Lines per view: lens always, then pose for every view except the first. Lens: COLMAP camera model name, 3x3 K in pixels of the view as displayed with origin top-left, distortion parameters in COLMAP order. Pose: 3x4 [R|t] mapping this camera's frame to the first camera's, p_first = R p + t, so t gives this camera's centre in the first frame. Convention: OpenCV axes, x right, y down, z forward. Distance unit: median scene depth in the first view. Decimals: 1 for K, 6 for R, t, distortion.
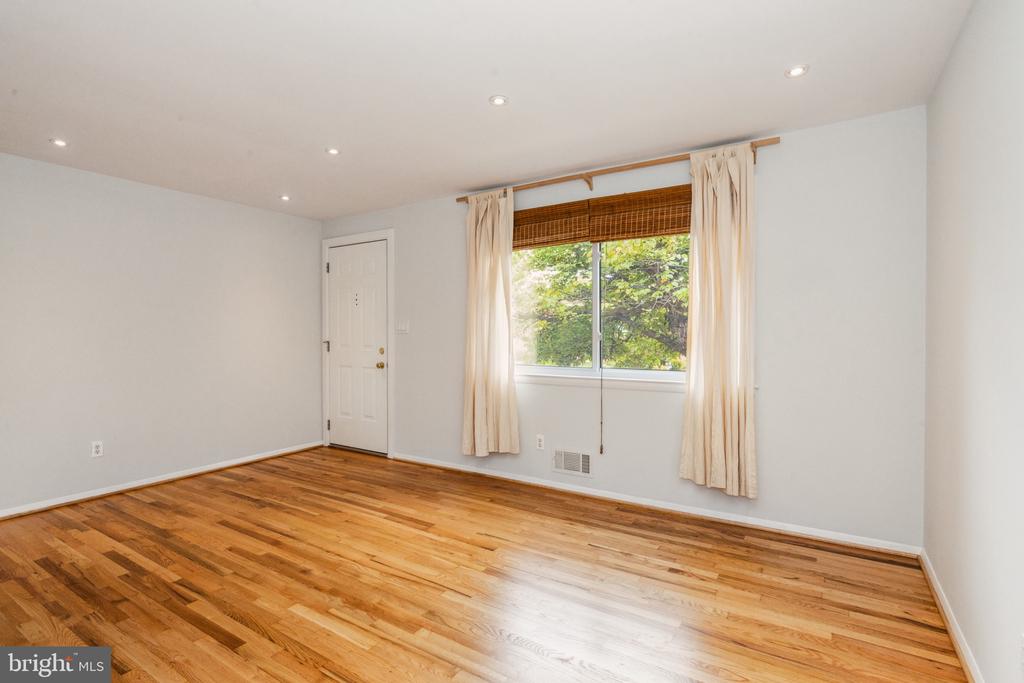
lens RADIAL K [[484.0, 0, 512.3], [0, 484.0, 338.9], [0, 0, 1]] dist [-0.004669, -0.000665]
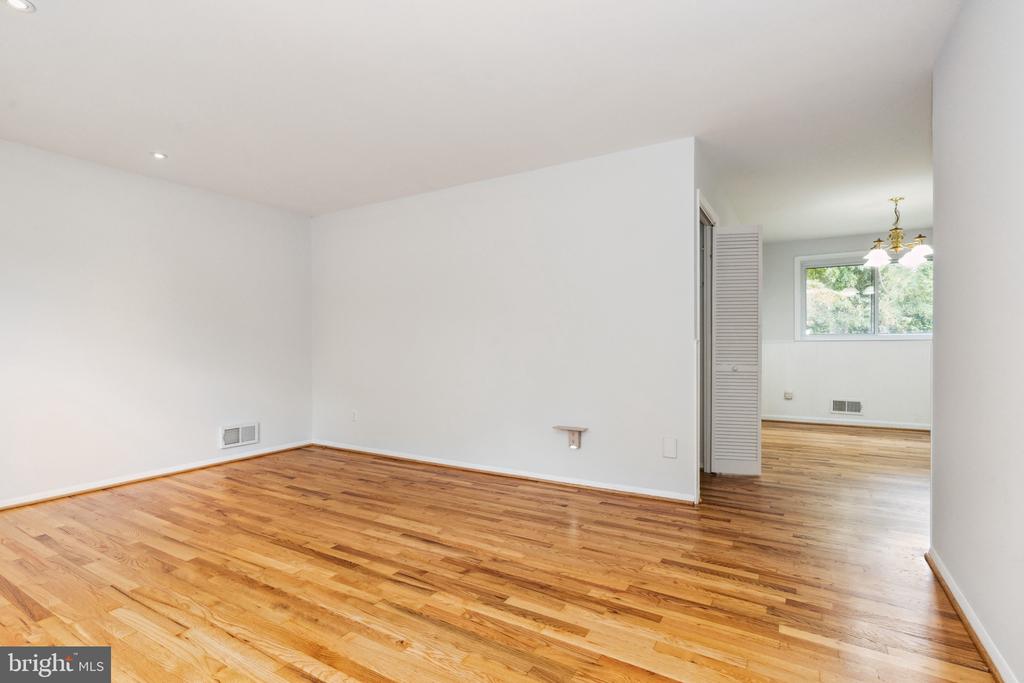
lens RADIAL K [[484.0, 0, 515.9], [0, 484.0, 347.3], [0, 0, 1]] dist [-0.004669, -0.000665]
pose [[-0.999739, 0.008416, -0.021262, -0.828162], [0.008146, 0.999885, 0.012775, 0.050757], [0.021367, 0.012599, -0.999692, 1.859720]]
